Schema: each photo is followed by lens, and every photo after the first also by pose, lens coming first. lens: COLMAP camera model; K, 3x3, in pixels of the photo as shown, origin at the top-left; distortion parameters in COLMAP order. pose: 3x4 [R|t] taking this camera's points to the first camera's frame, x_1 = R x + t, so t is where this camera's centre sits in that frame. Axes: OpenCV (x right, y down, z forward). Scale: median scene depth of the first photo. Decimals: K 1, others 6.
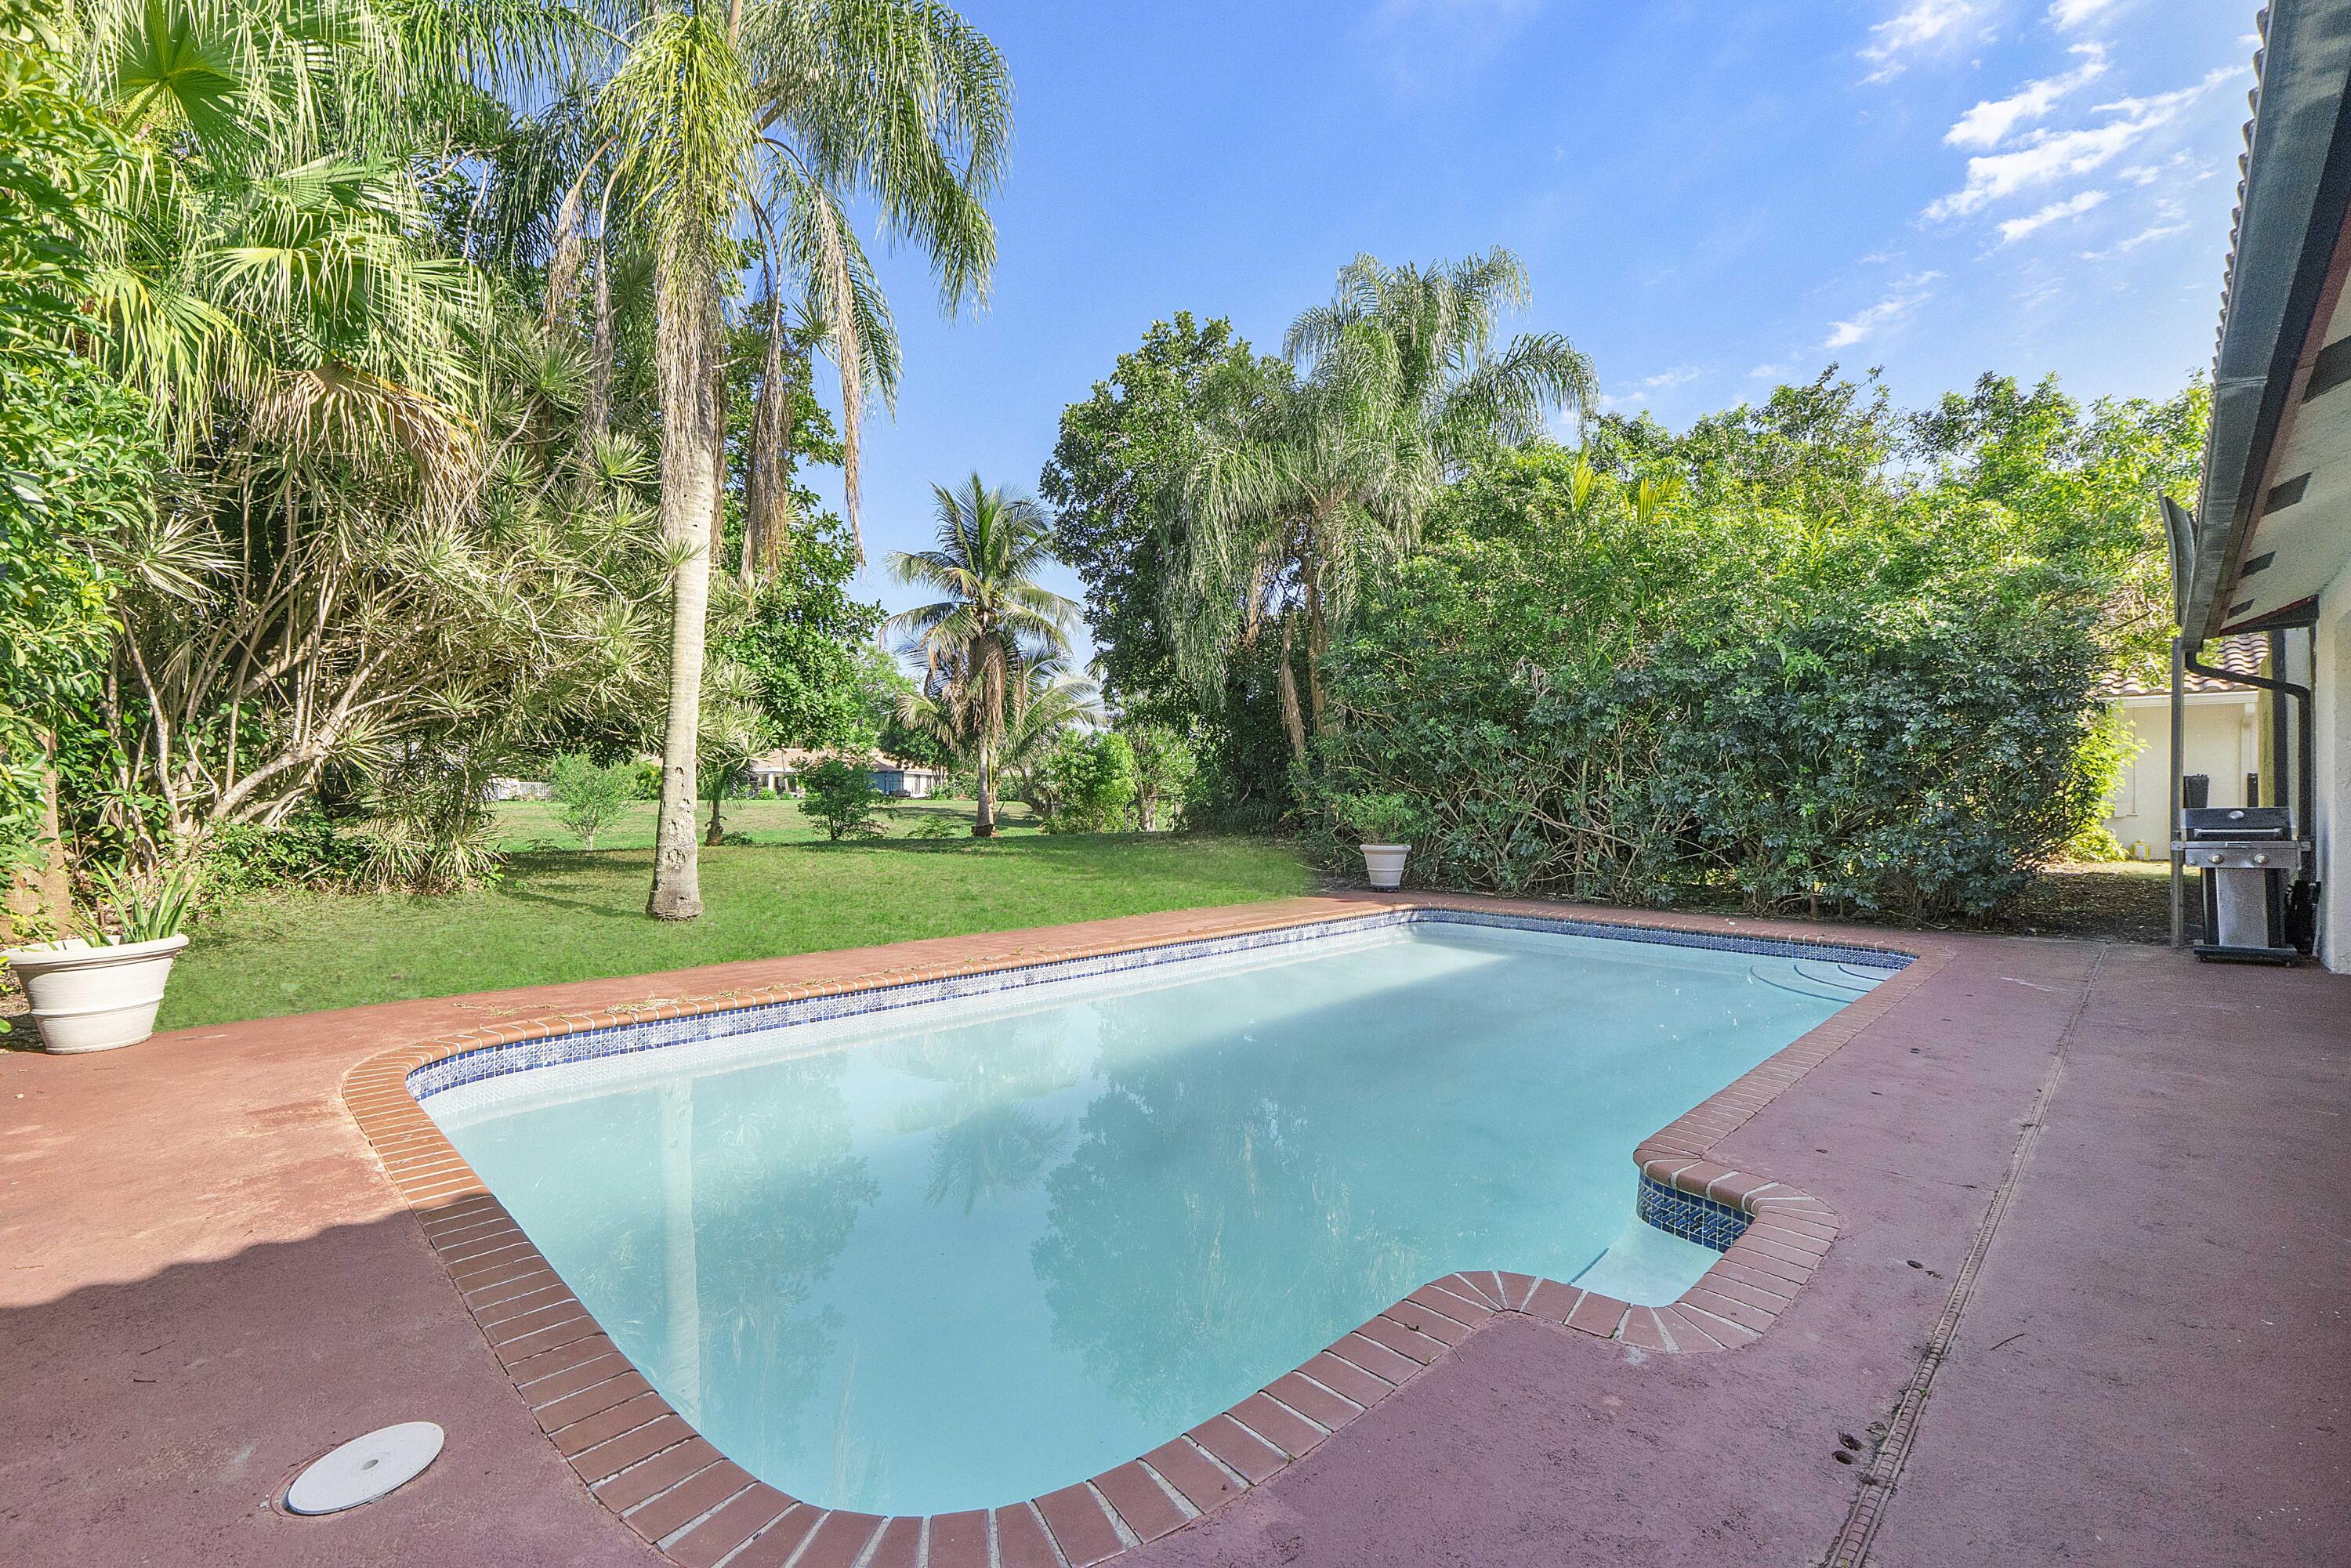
lens RADIAL K [[1001.8, 0, 1187.3], [0, 1001.8, 780.2], [0, 0, 1]] dist [-0.005345, -0.000451]
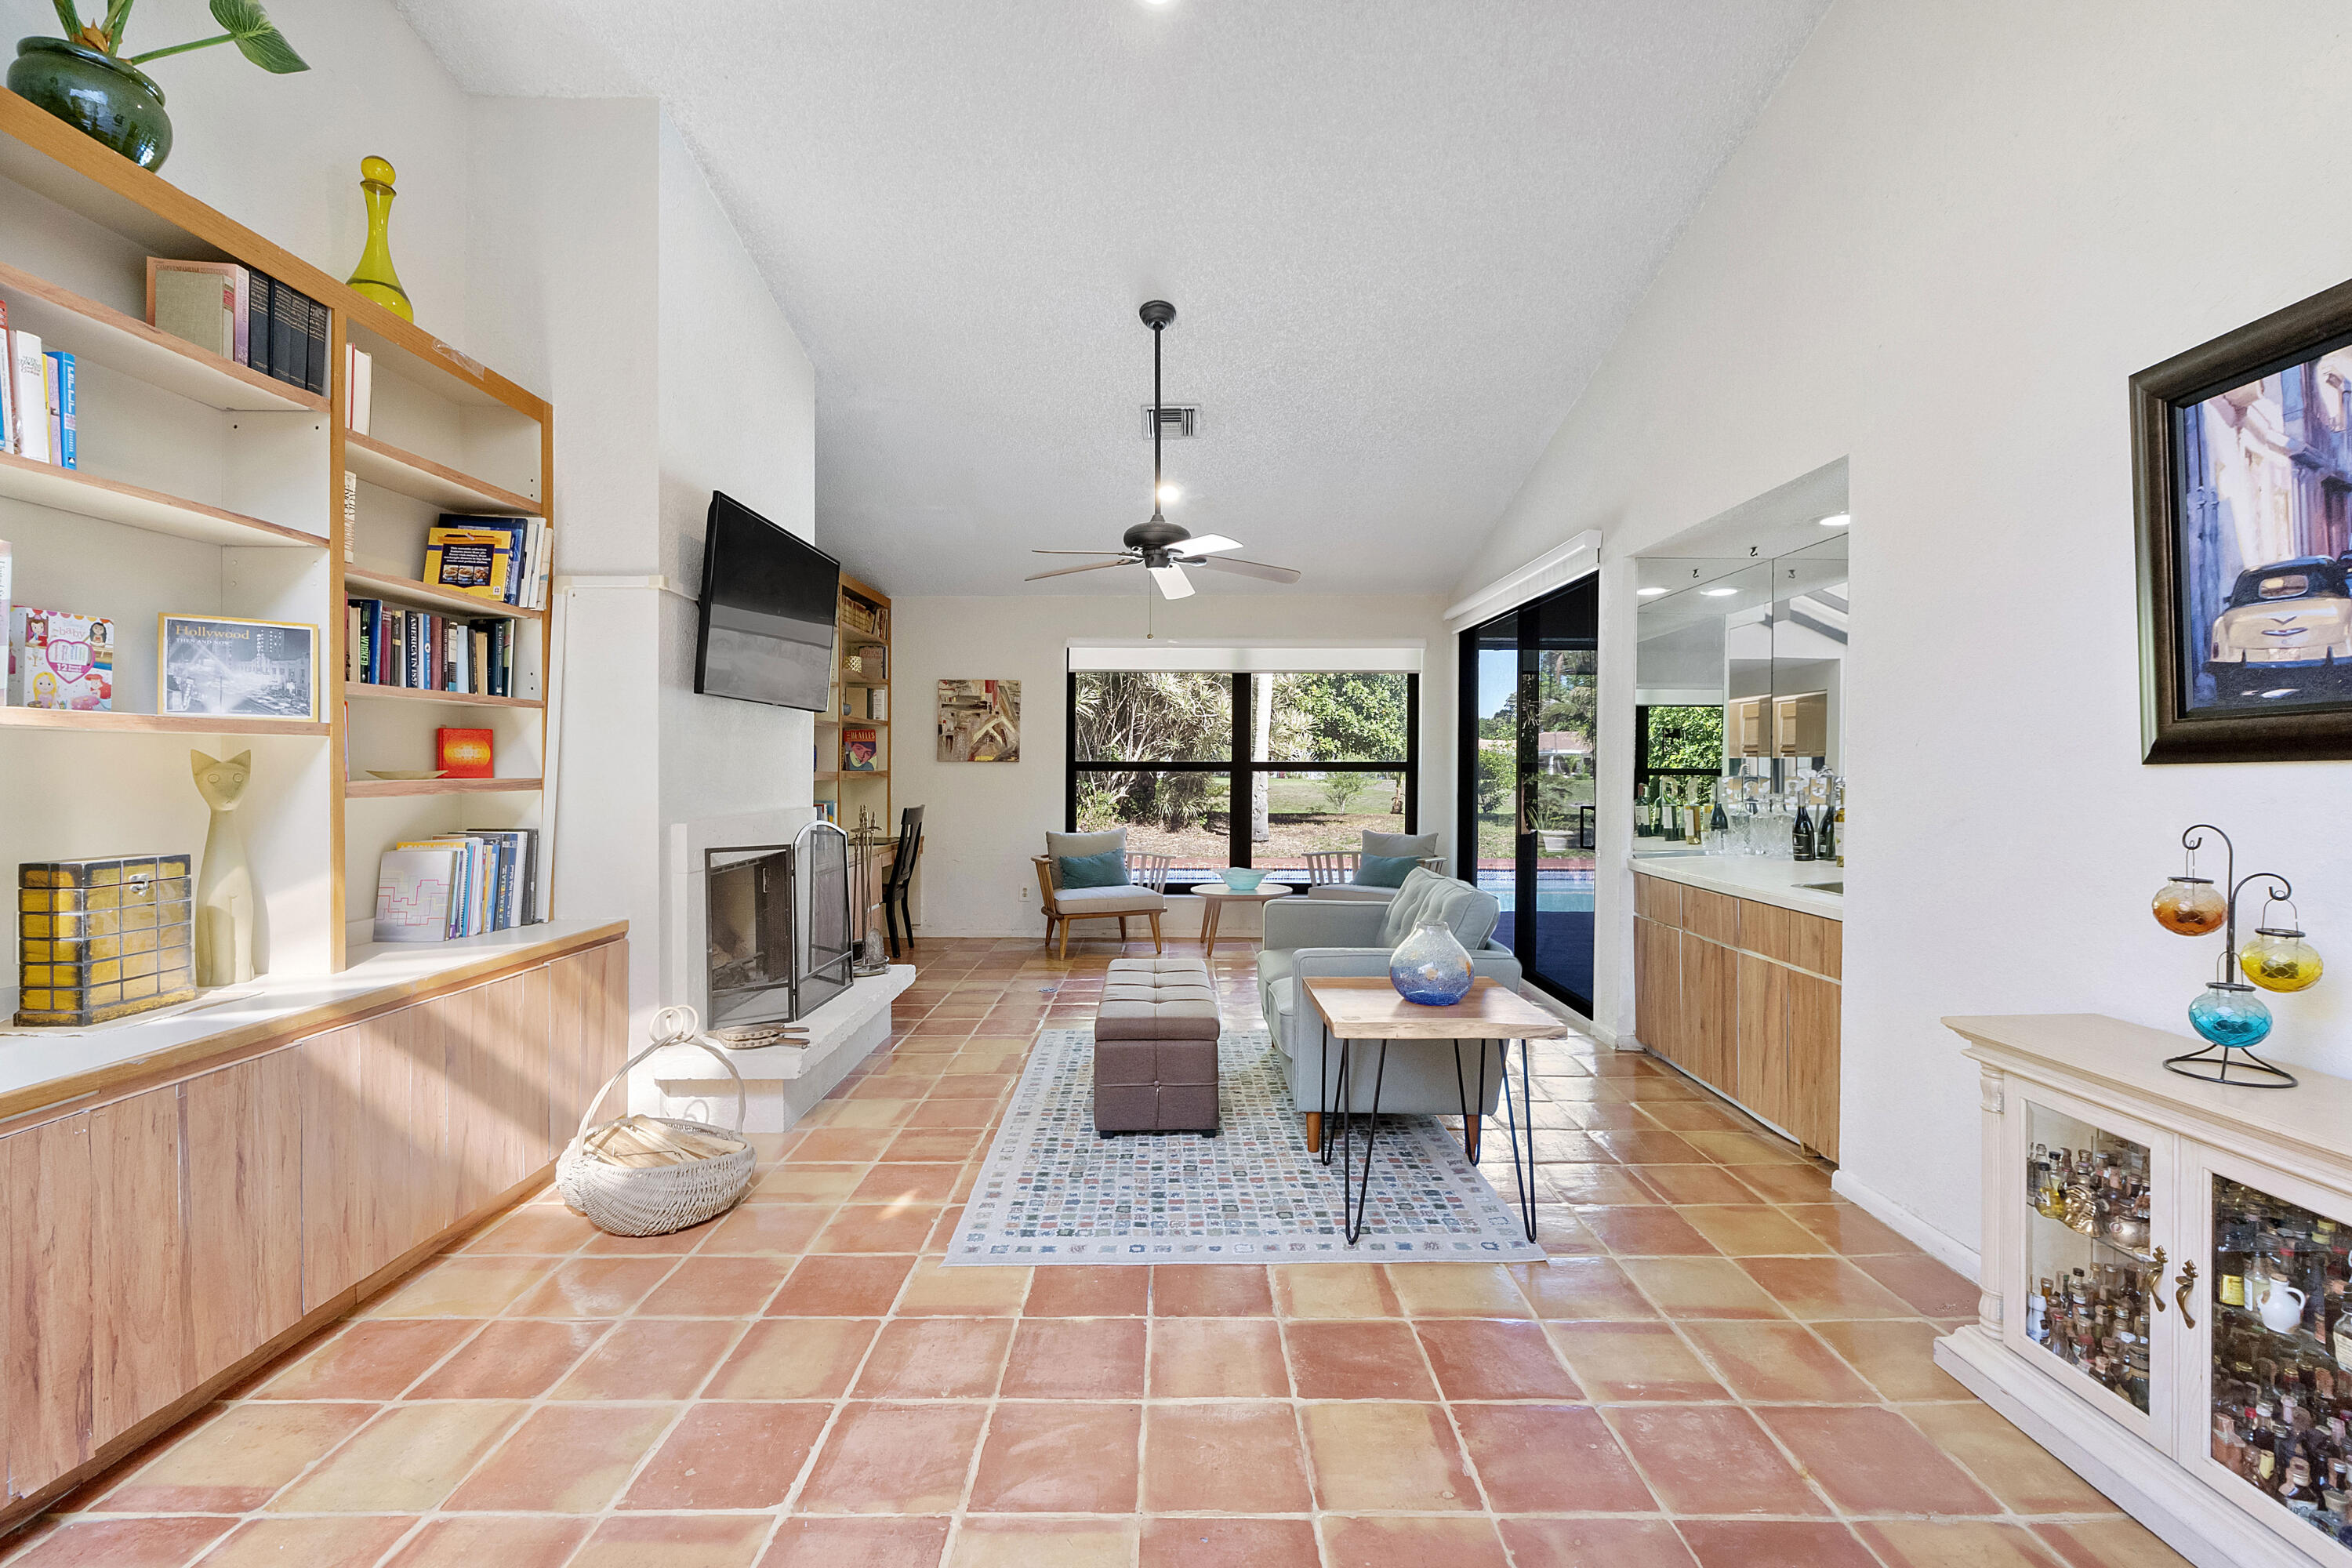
lens RADIAL K [[1002.3, 0, 1187.8], [0, 1002.3, 780.2], [0, 0, 1]] dist [-0.005345, -0.000451]
pose [[0.708706, 0.006586, -0.705473, 0.830440], [0.008192, 0.999812, 0.017563, -0.028303], [0.705456, -0.018226, 0.708519, -0.565479]]
